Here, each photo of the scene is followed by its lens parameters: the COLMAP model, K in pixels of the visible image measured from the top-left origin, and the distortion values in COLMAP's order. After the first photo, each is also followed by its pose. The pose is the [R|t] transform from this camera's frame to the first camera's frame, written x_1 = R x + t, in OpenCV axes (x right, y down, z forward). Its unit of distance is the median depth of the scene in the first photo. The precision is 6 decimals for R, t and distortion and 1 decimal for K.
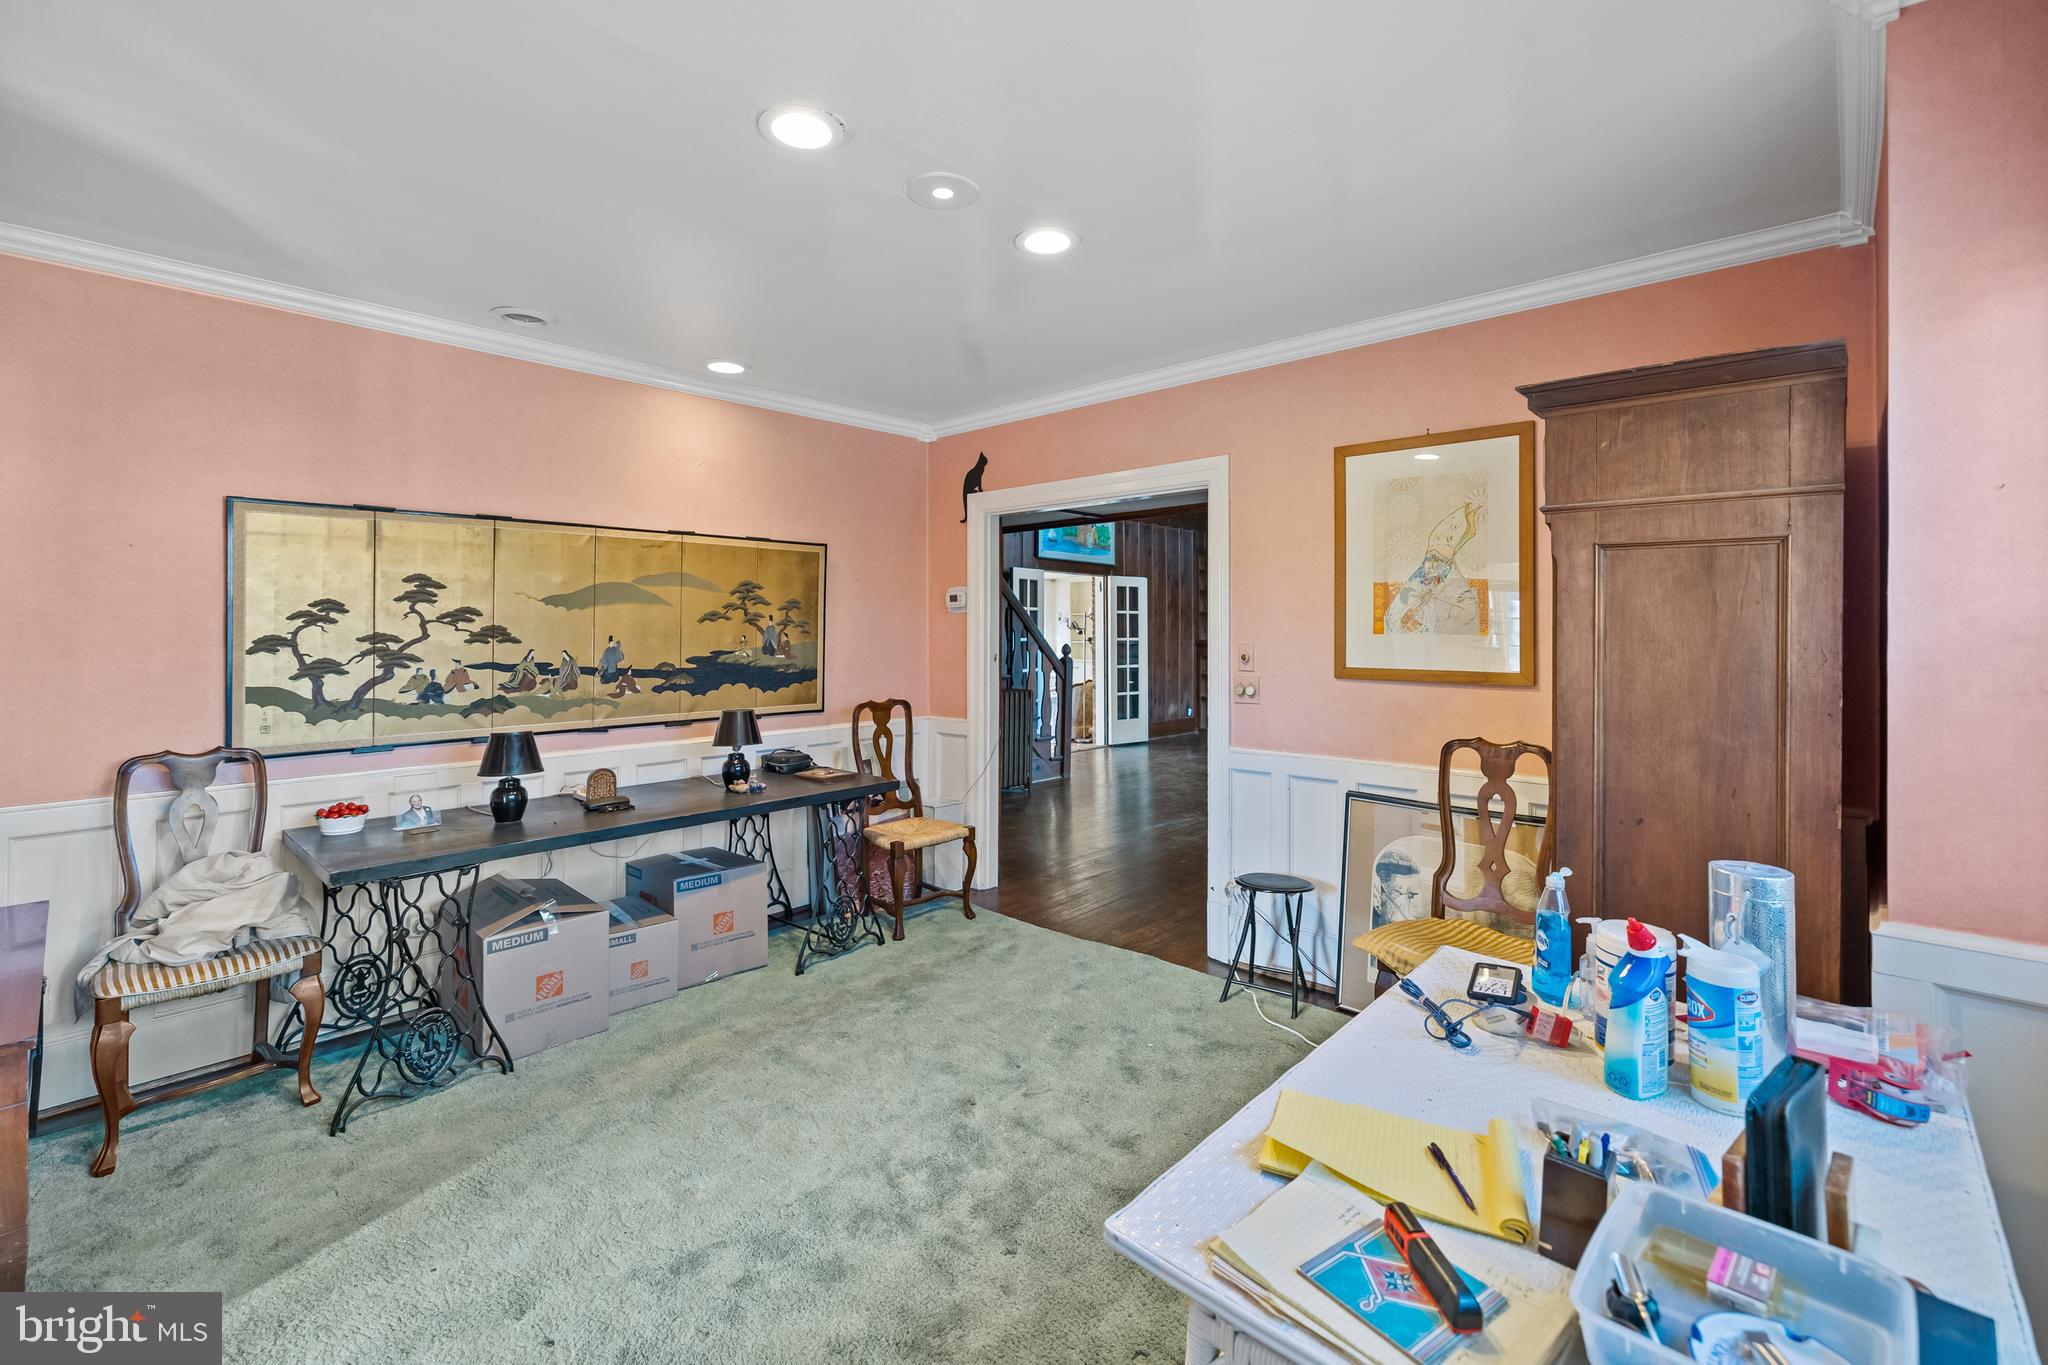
lens RADIAL K [[876.6, 0, 993.2], [0, 876.6, 624.9], [0, 0, 1]] dist [0.003555, -0.000816]
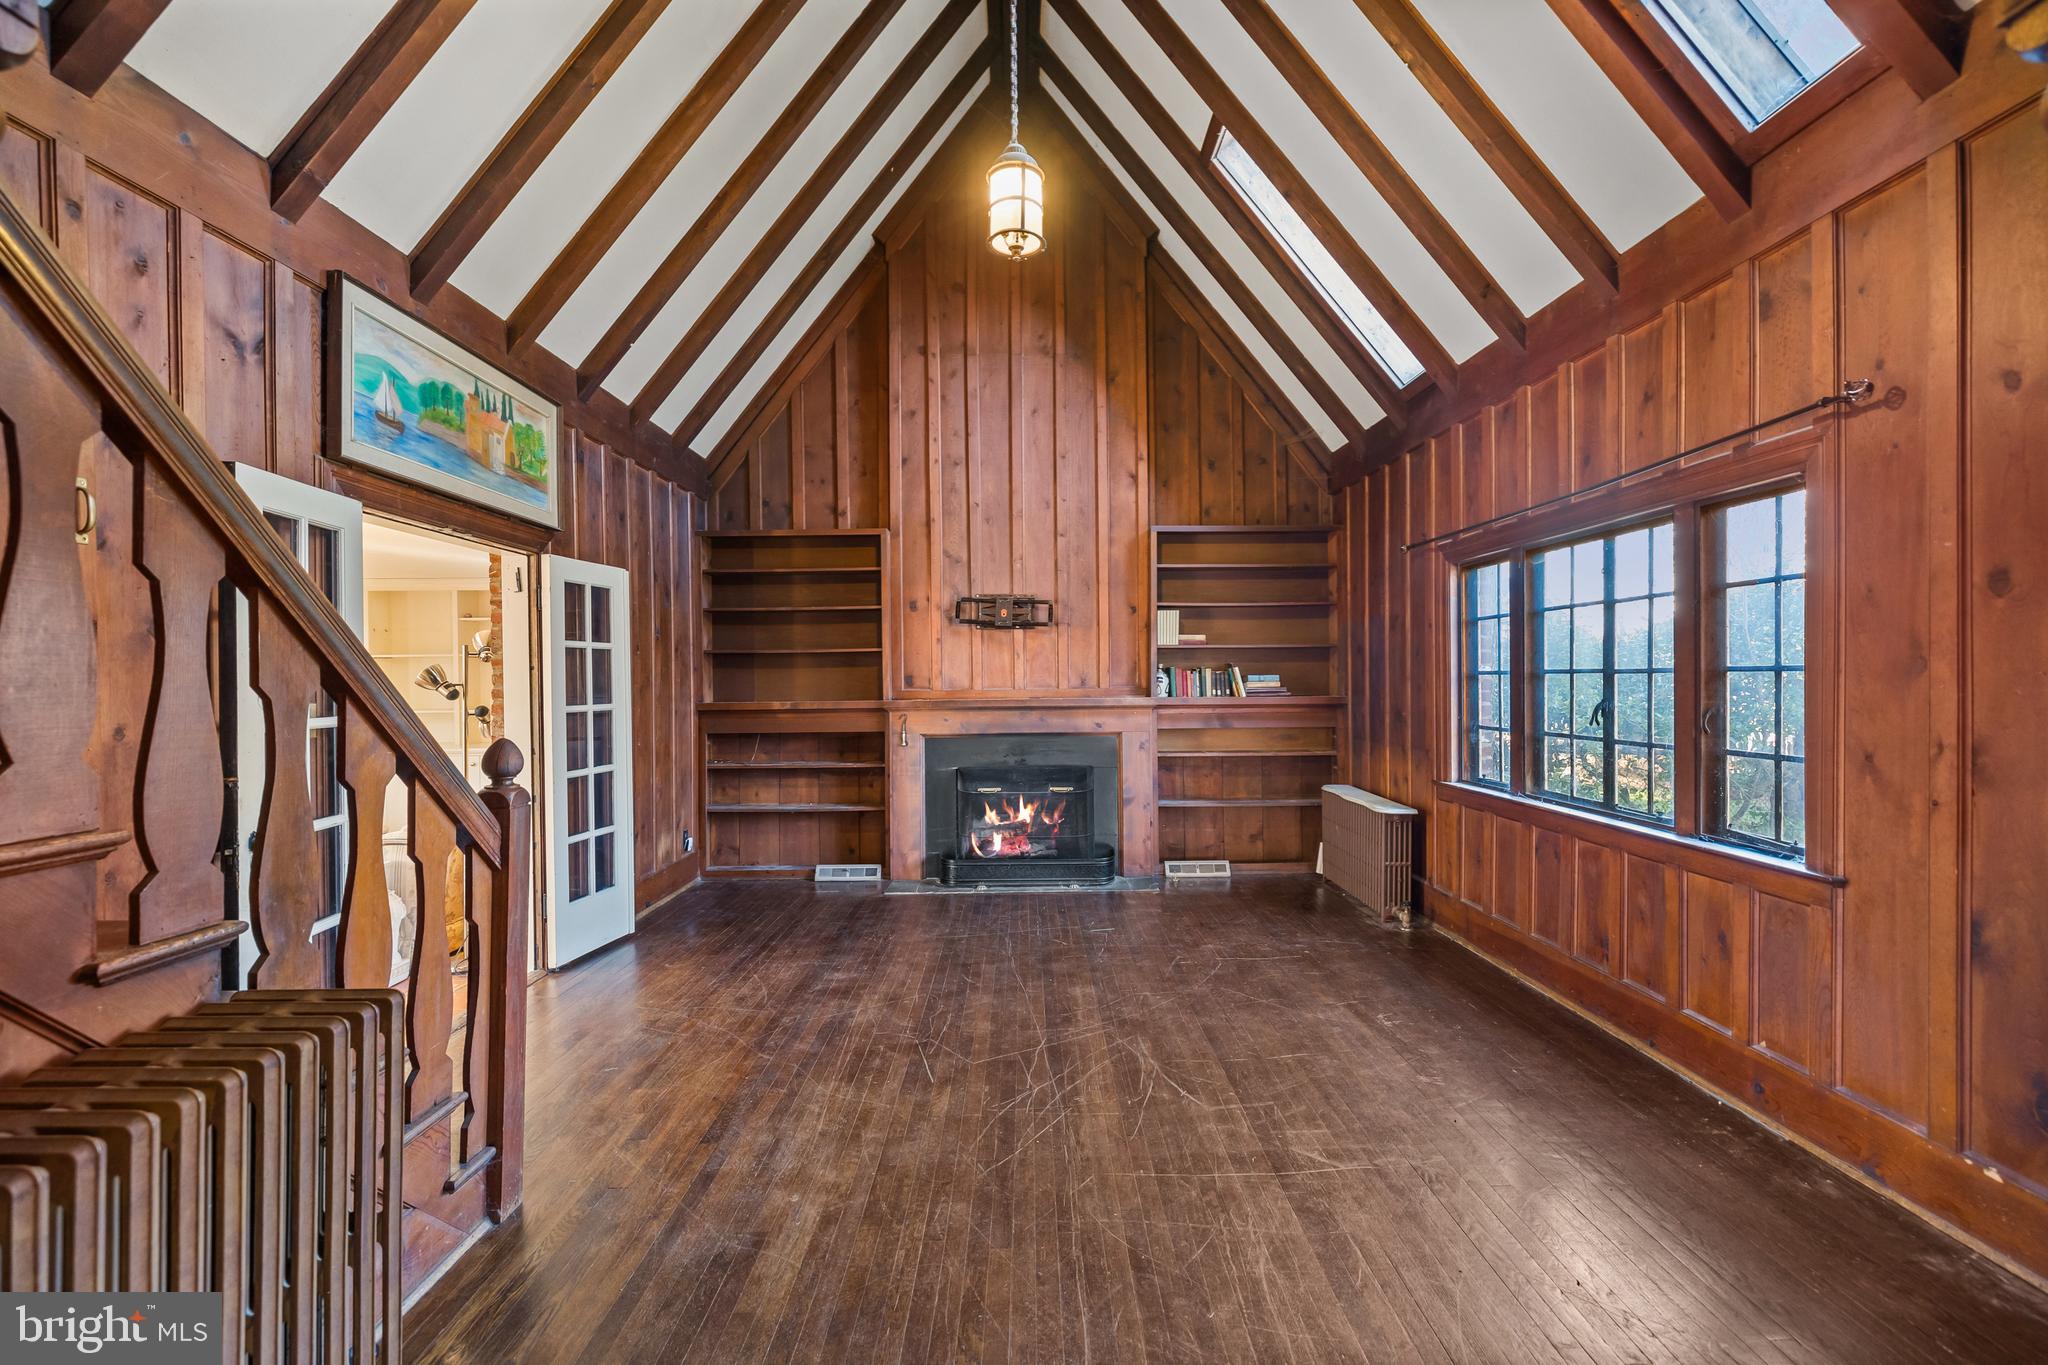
lens RADIAL K [[876.6, 0, 1038.6], [0, 876.6, 674.3], [0, 0, 1]] dist [0.003555, -0.000816]
pose [[0.704542, -0.004602, 0.709647, 0.004335], [0.006310, 0.999980, 0.000220, 0.001451], [-0.709634, 0.004323, 0.704557, 0.540371]]
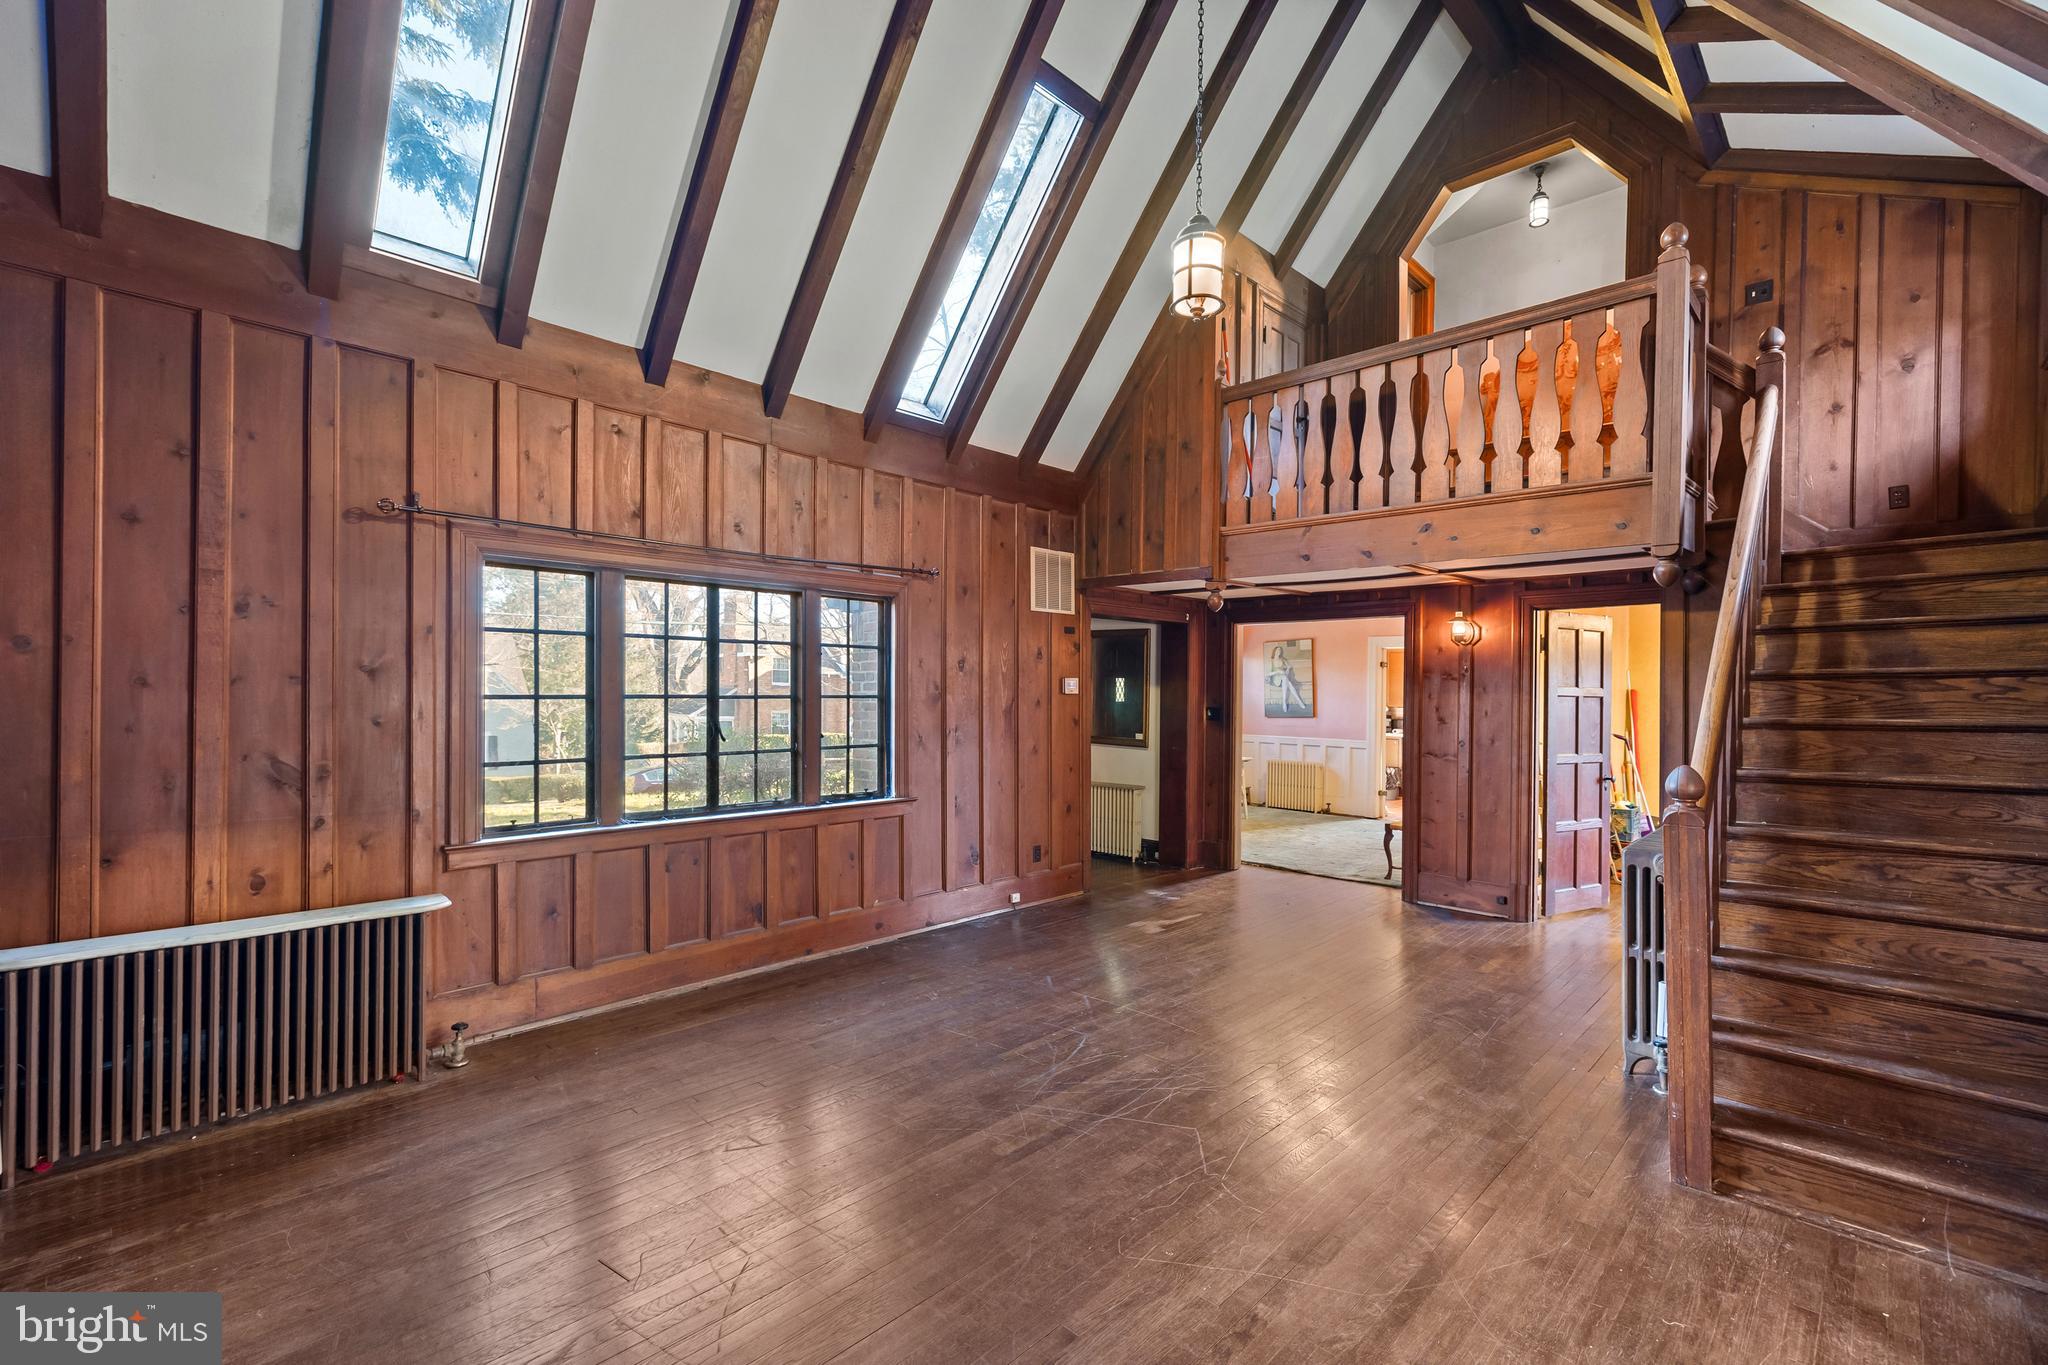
lens RADIAL K [[876.6, 0, 1038.7], [0, 876.6, 696.9], [0, 0, 1]] dist [0.003555, -0.000816]
pose [[-0.999908, -0.011699, -0.006832, 0.256384], [-0.011732, 0.999920, 0.004823, -0.002403], [0.006775, 0.004903, -0.999965, 1.049290]]
